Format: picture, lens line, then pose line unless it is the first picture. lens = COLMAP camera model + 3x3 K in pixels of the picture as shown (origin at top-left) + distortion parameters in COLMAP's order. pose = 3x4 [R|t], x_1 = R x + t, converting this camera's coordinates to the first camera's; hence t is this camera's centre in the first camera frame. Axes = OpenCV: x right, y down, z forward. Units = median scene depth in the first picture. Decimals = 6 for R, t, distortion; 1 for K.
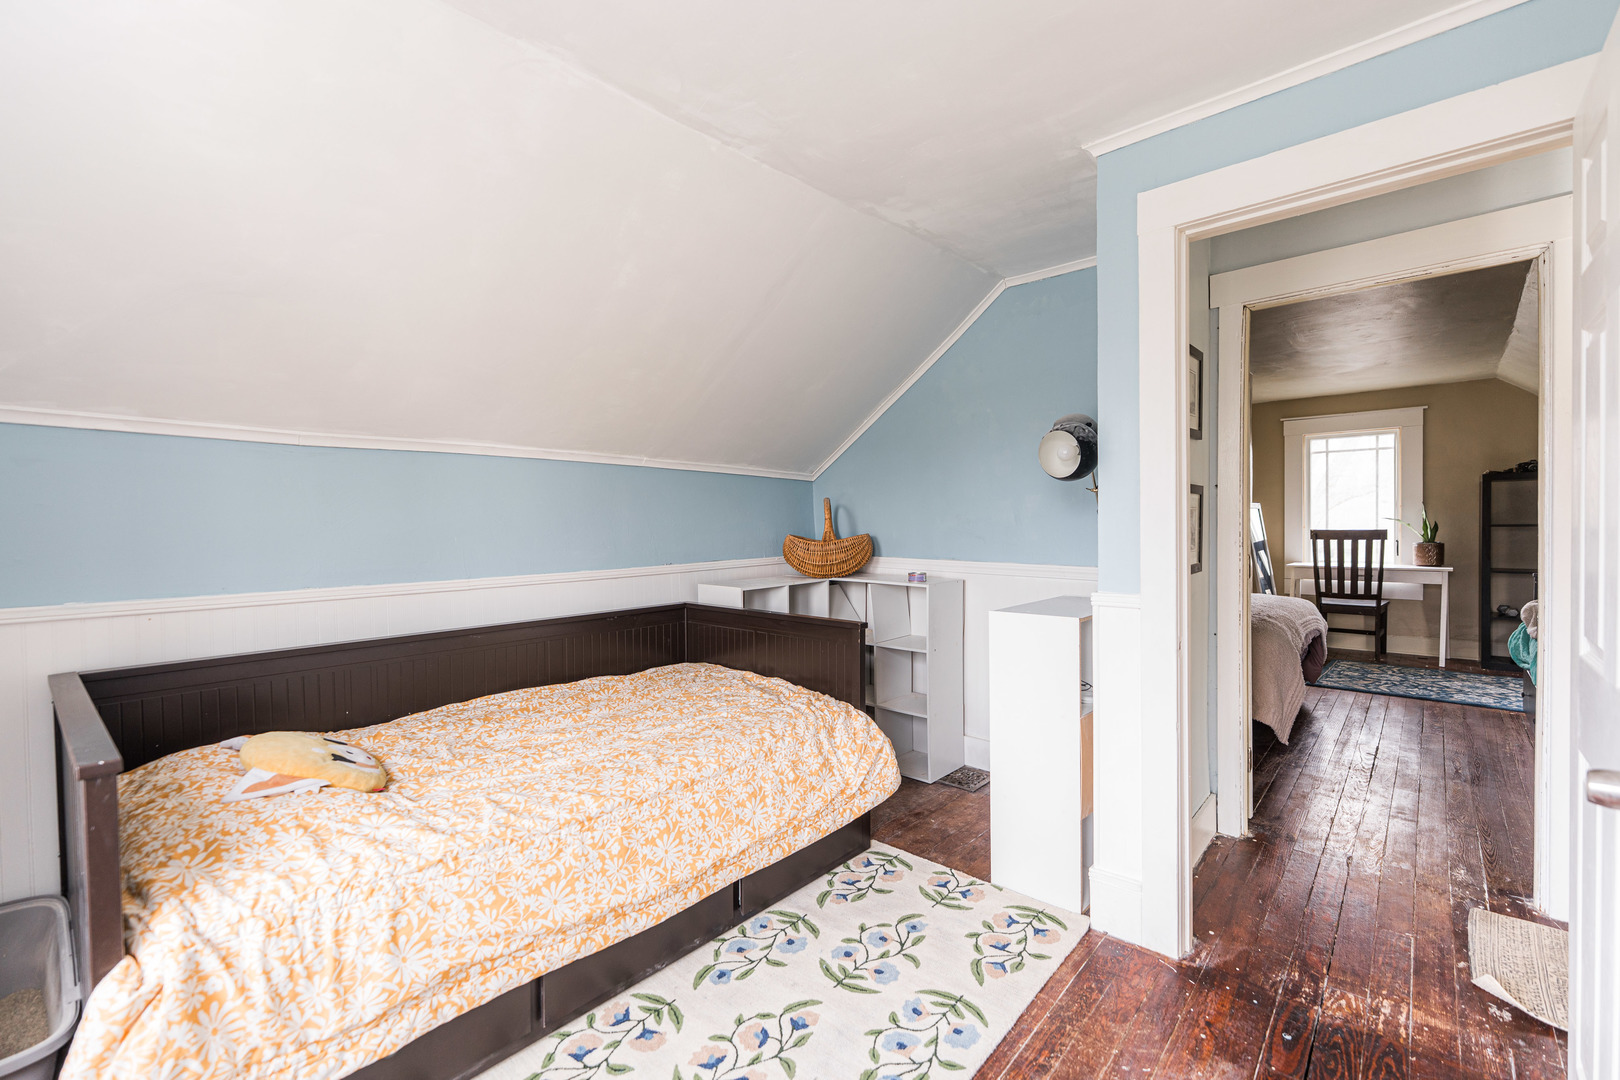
lens RADIAL K [[674.7, 0, 810.0], [0, 674.7, 540.0], [0, 0, 1]] dist [-0.000367, -0.000092]
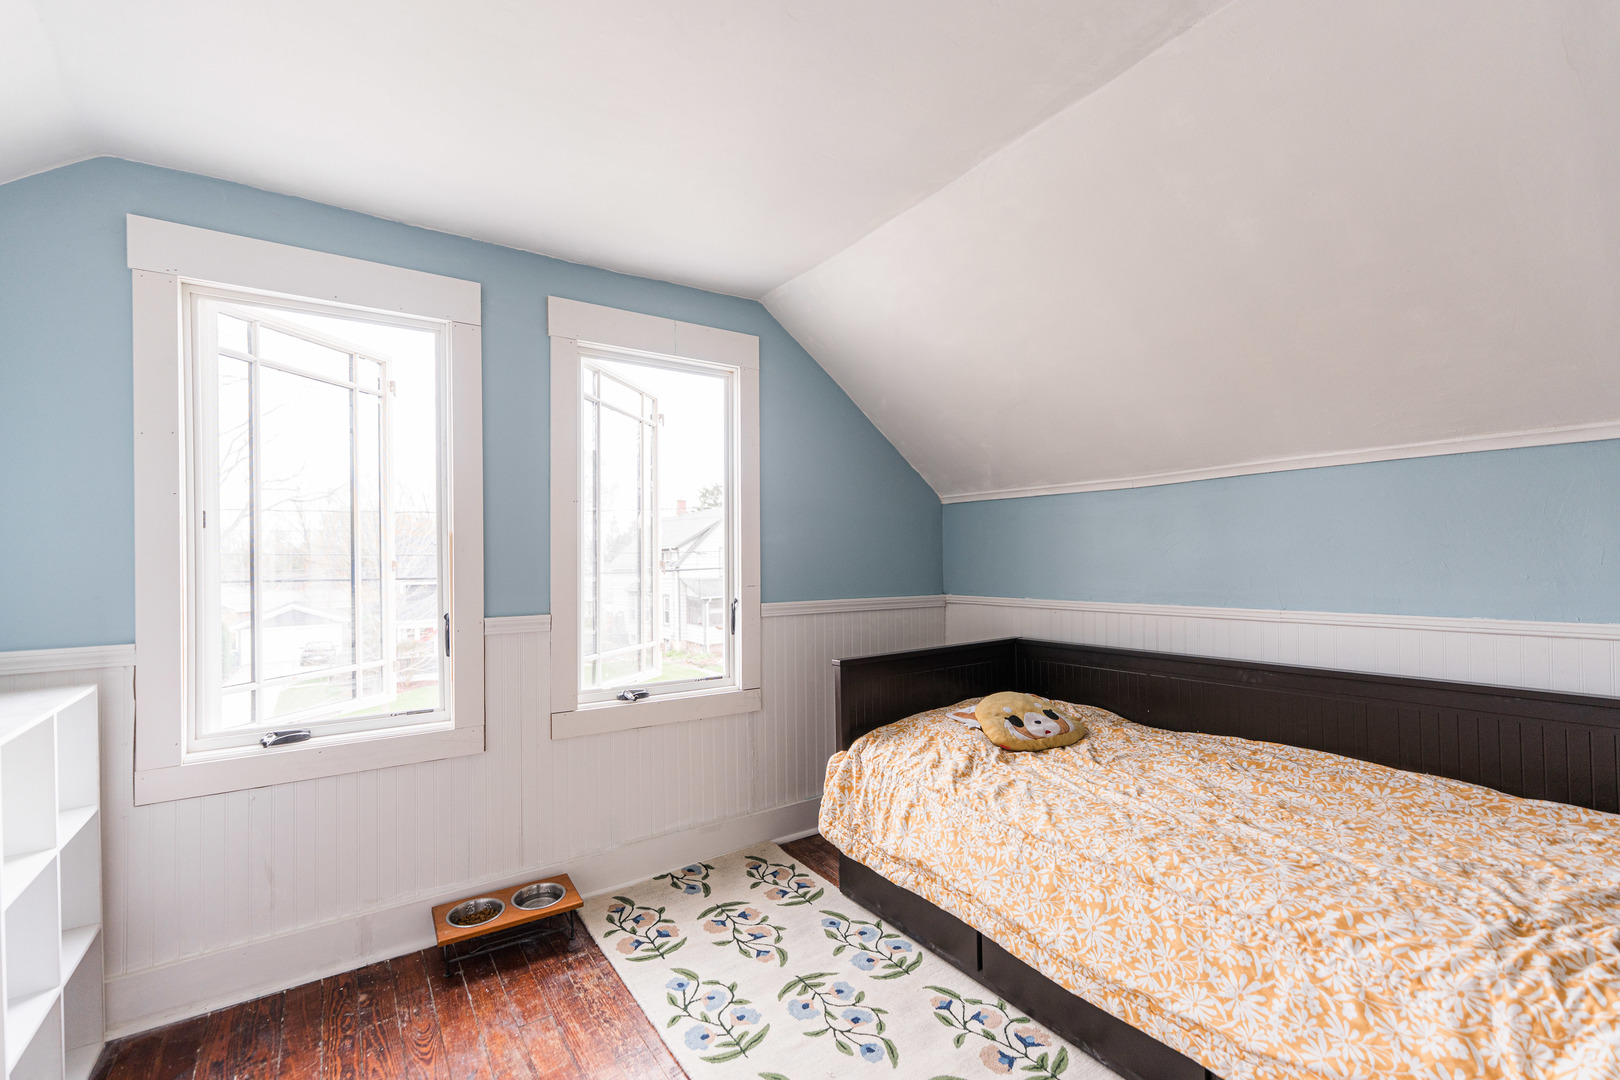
lens RADIAL K [[719.7, 0, 806.0], [0, 719.7, 560.5], [0, 0, 1]] dist [0.001303, 0.000463]
pose [[-0.238080, 0.019893, -0.971042, 0.790321], [-0.003707, 0.999764, 0.021391, -0.032301], [0.971238, 0.008692, -0.237950, 0.878340]]
